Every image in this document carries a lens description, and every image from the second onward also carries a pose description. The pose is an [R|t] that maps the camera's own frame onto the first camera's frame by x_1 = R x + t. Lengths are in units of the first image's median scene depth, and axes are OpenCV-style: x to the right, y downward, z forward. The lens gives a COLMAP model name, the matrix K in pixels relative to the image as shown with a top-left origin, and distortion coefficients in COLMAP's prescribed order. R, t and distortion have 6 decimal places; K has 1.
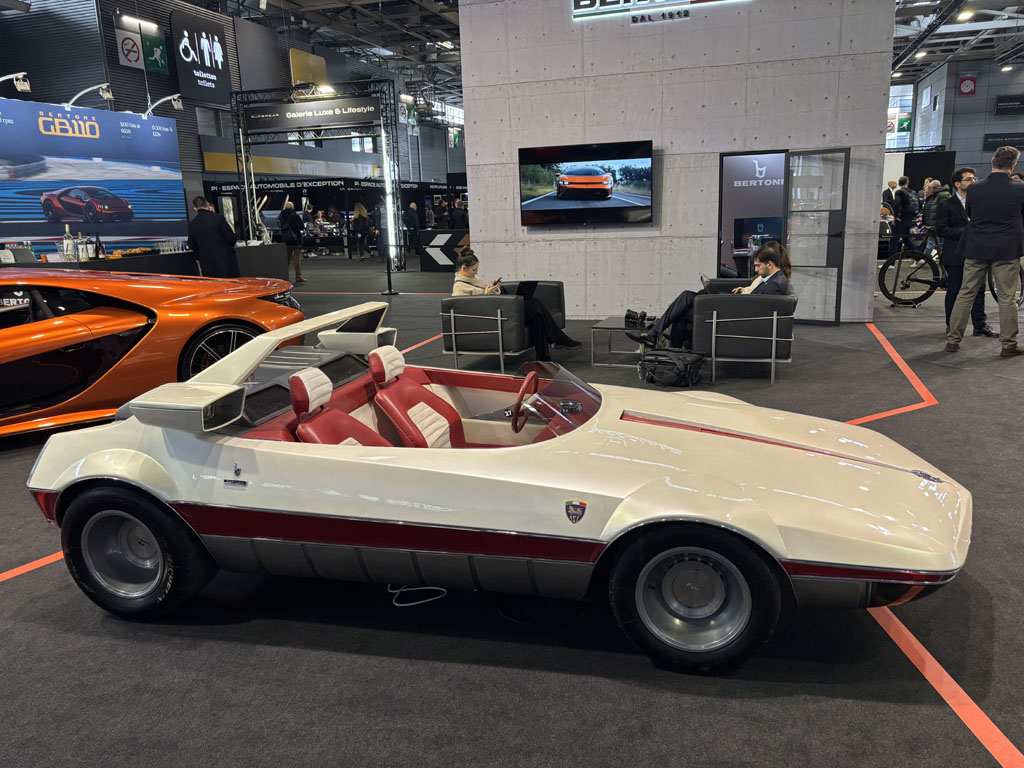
lens RADIAL K [[788.5, 0, 512.0], [0, 788.5, 384.0], [0, 0, 1]] dist [0.028904, -0.015935]
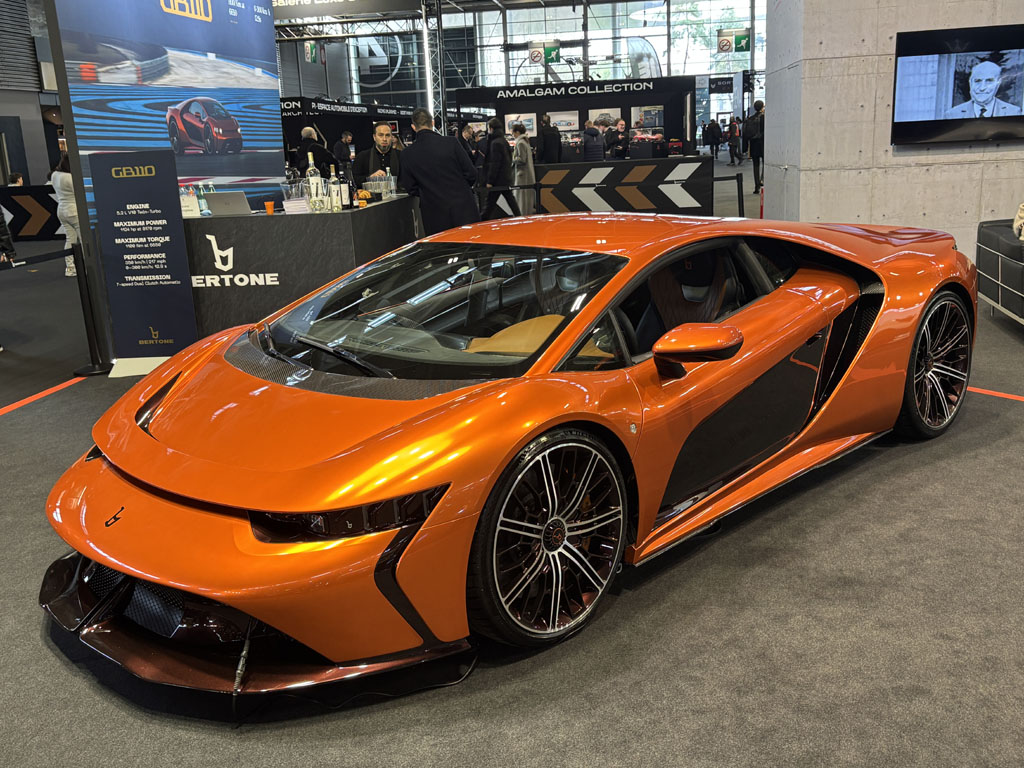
lens RADIAL K [[1013.5, 0, 512.0], [0, 1013.5, 384.0], [0, 0, 1]] dist [0.037041, -0.007235]
pose [[0.983037, -0.056433, 0.174512, -0.476369], [0.054443, 0.998386, 0.016170, -0.020655], [-0.175143, -0.006394, 0.984522, 0.161217]]
